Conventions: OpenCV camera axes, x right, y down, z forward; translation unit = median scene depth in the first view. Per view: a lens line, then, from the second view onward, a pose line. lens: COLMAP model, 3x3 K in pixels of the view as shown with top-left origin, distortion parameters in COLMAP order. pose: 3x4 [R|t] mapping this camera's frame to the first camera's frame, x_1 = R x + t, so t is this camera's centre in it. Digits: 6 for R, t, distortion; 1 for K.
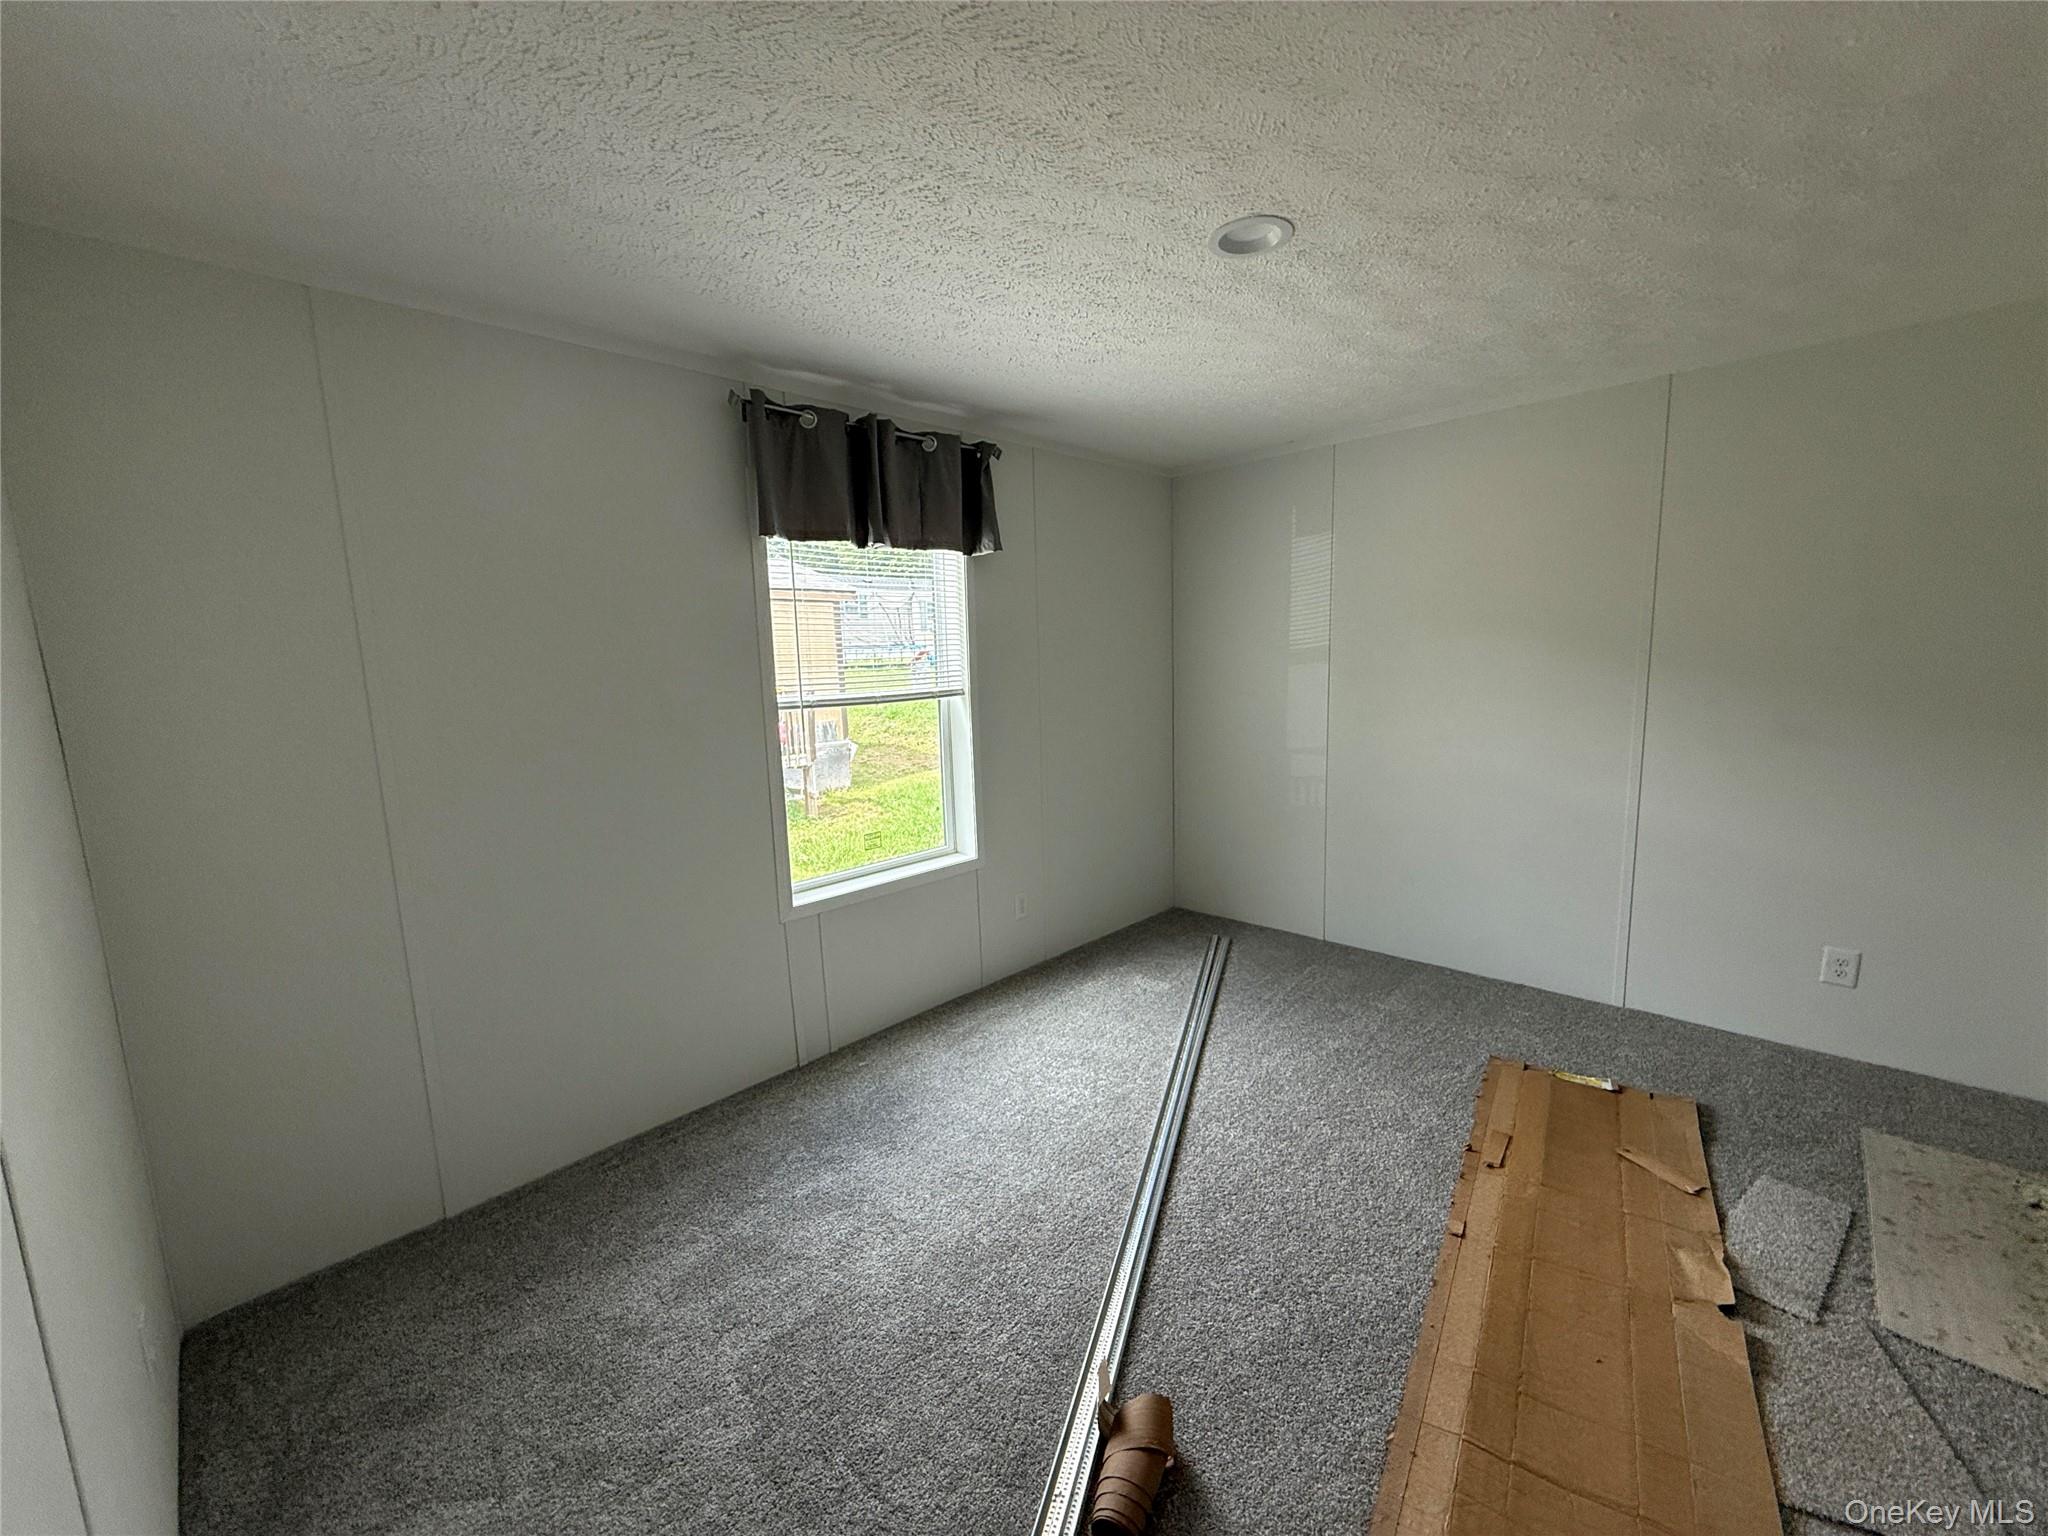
lens RADIAL K [[808.0, 0, 1014.2], [0, 808.0, 767.0], [0, 0, 1]] dist [0.001637, 0.000015]
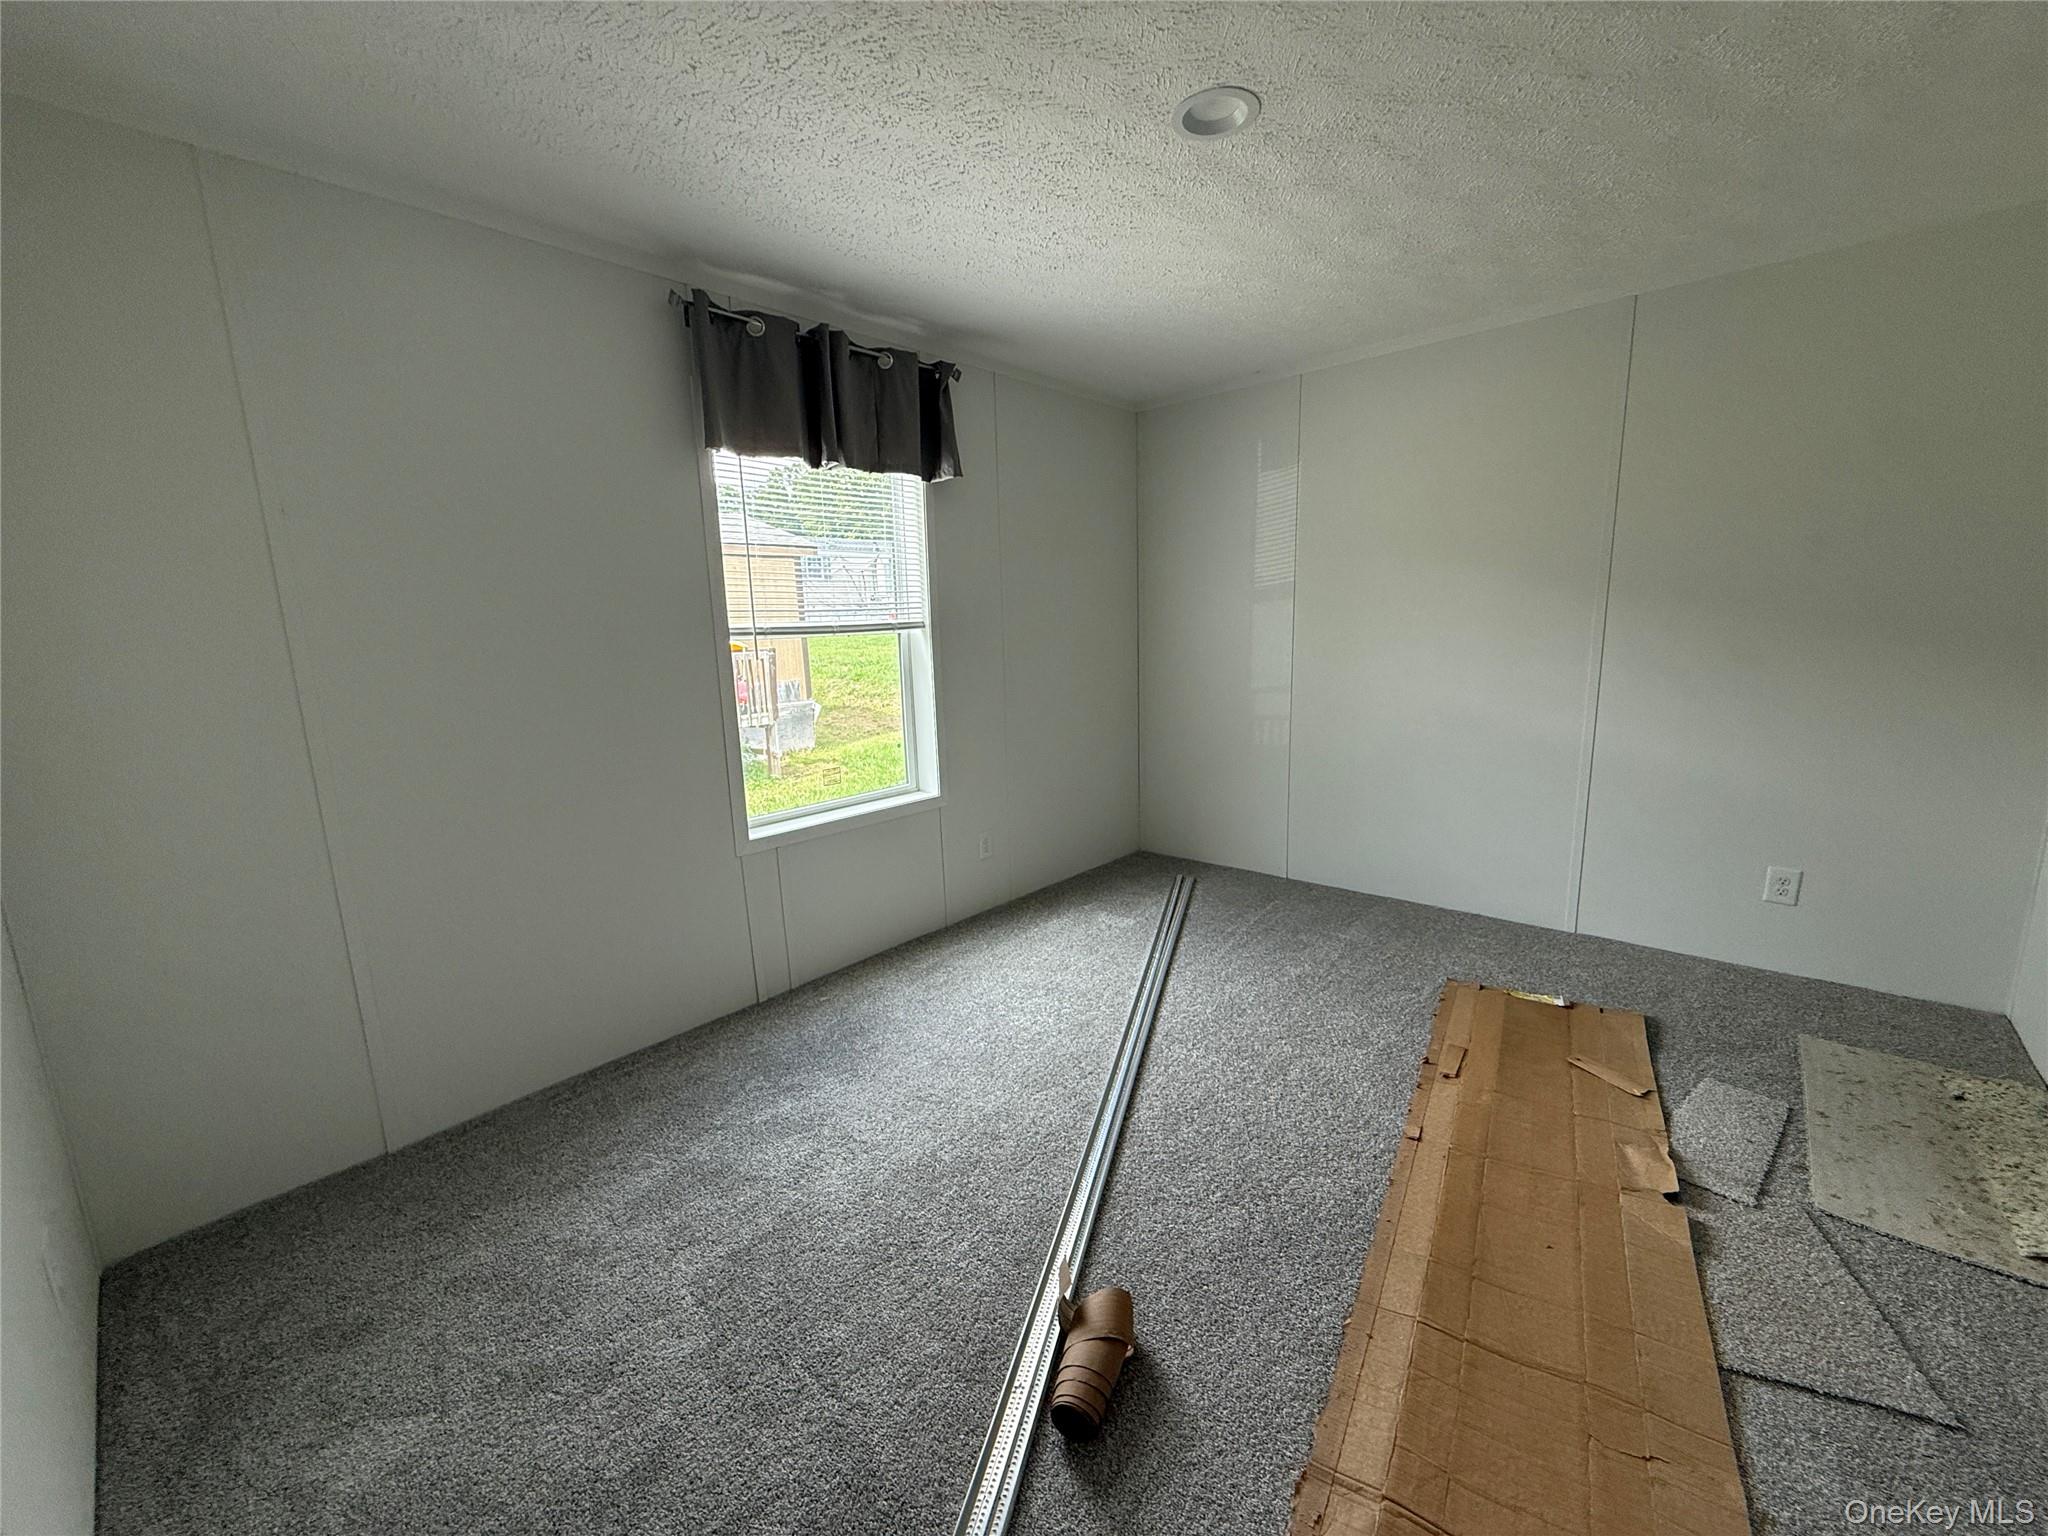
lens RADIAL K [[808.0, 0, 1014.2], [0, 808.0, 767.0], [0, 0, 1]] dist [0.001637, 0.000015]
pose [[0.999214, -0.006873, 0.039030, 0.011090], [0.005419, 0.999291, 0.037246, 0.070126], [-0.039259, -0.037005, 0.998544, 0.025091]]
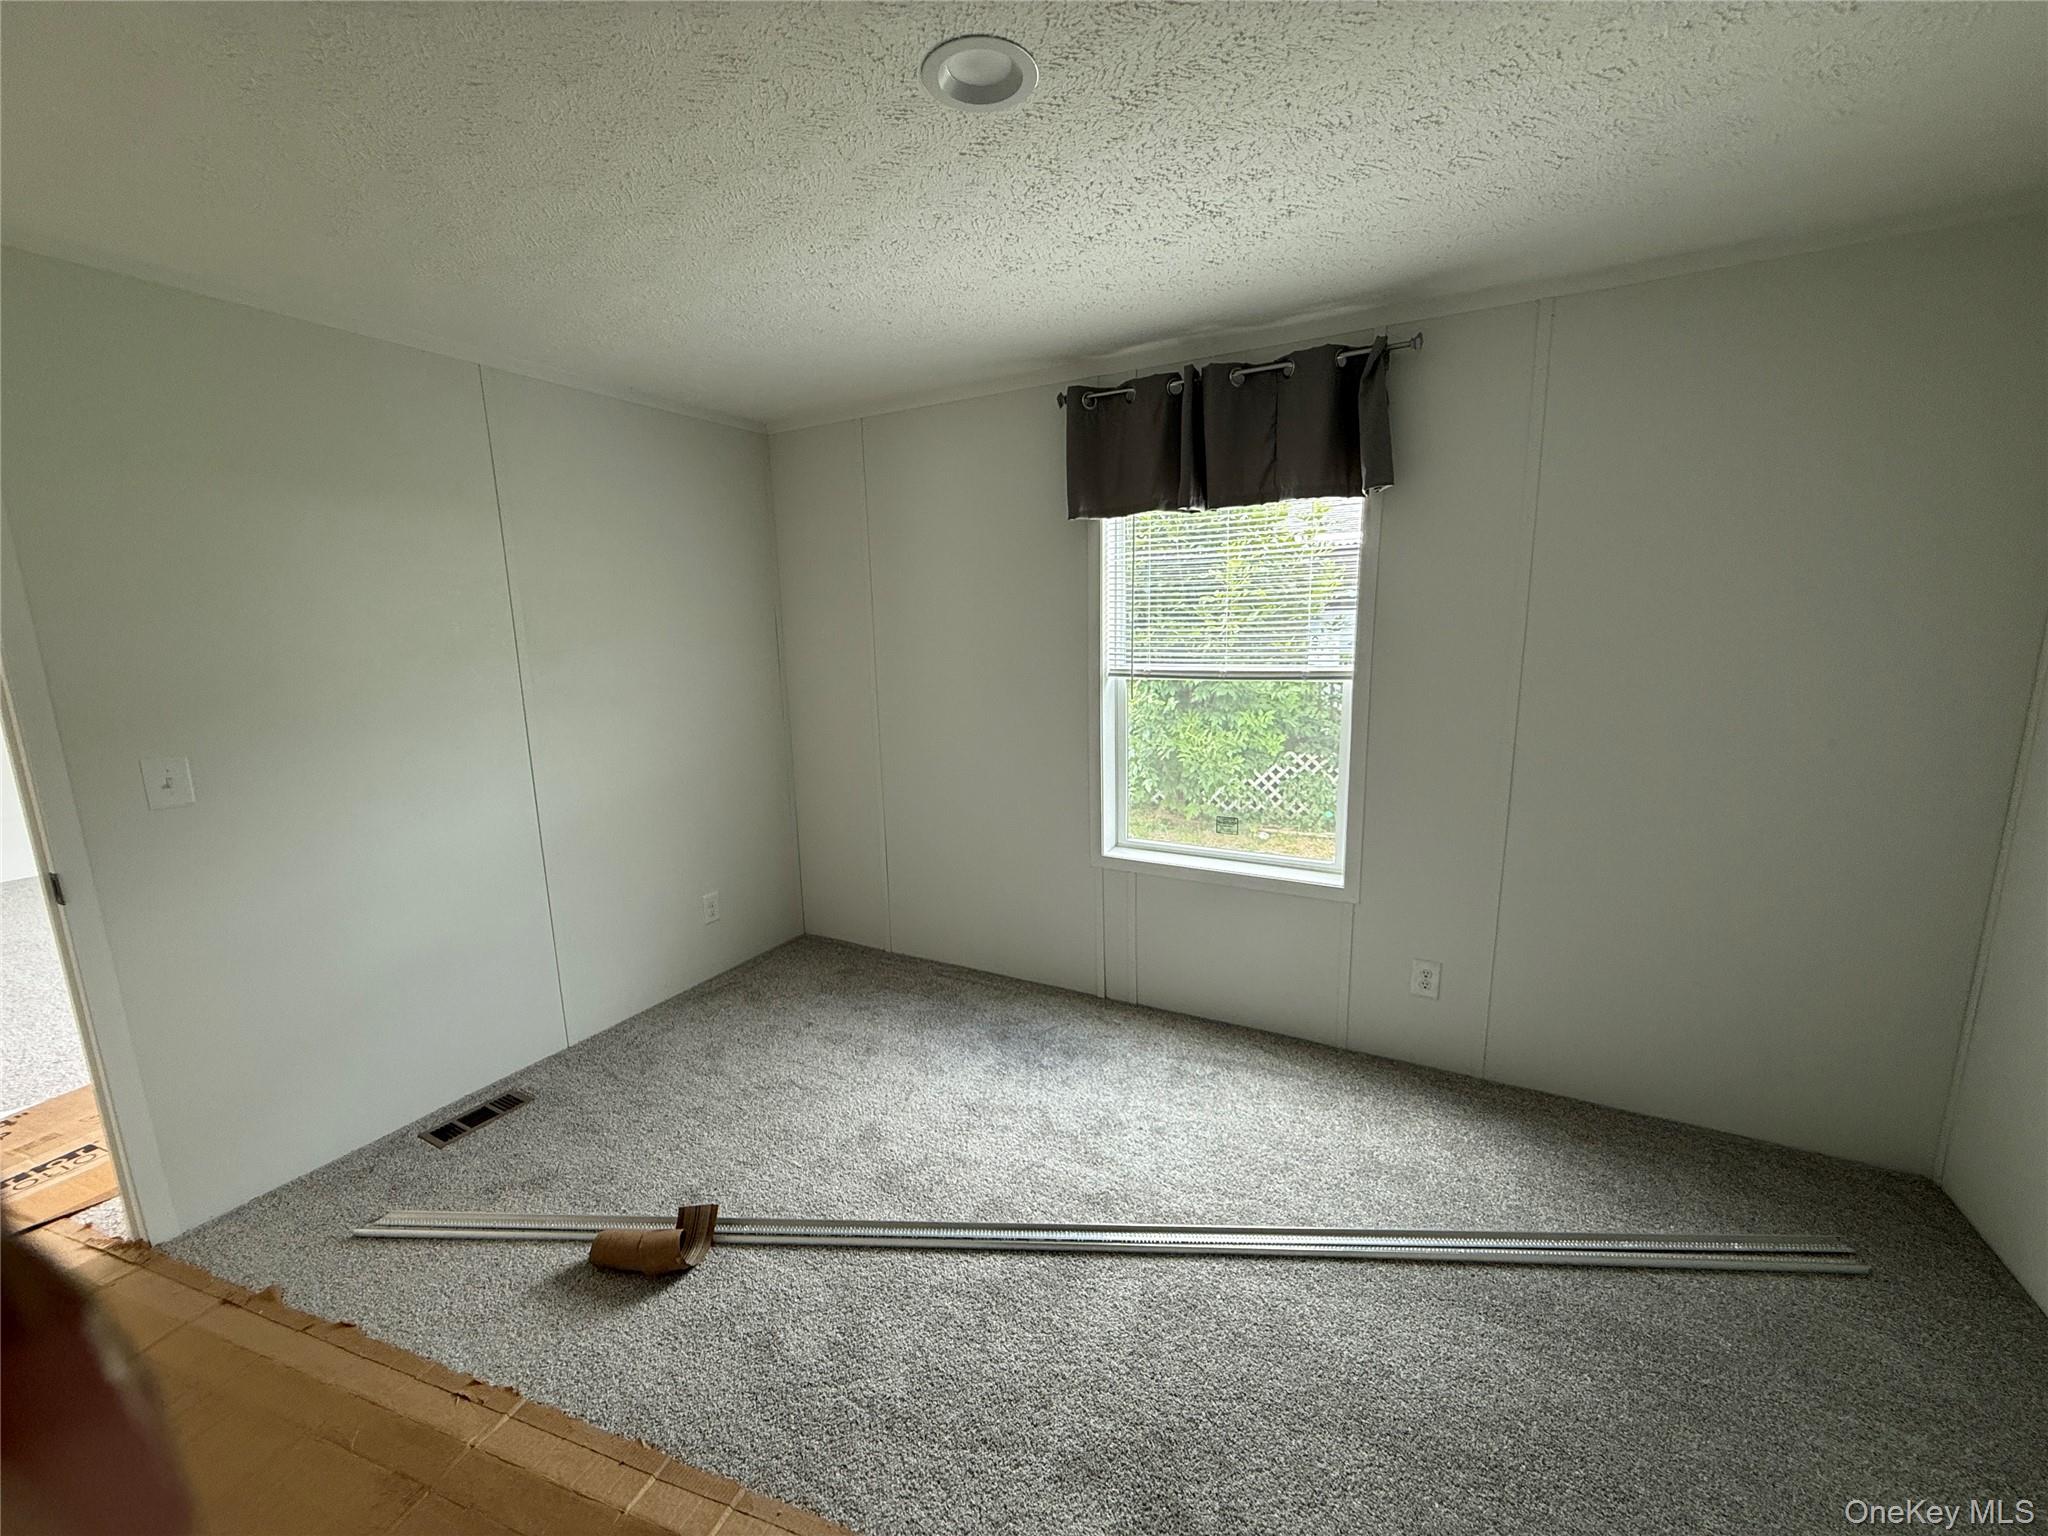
lens RADIAL K [[808.0, 0, 1014.2], [0, 808.0, 767.0], [0, 0, 1]] dist [0.001637, 0.000015]
pose [[0.288722, 0.197778, -0.936762, 0.978650], [-0.126769, 0.977713, 0.167352, -0.158518], [0.948983, 0.070434, 0.307359, 0.756458]]
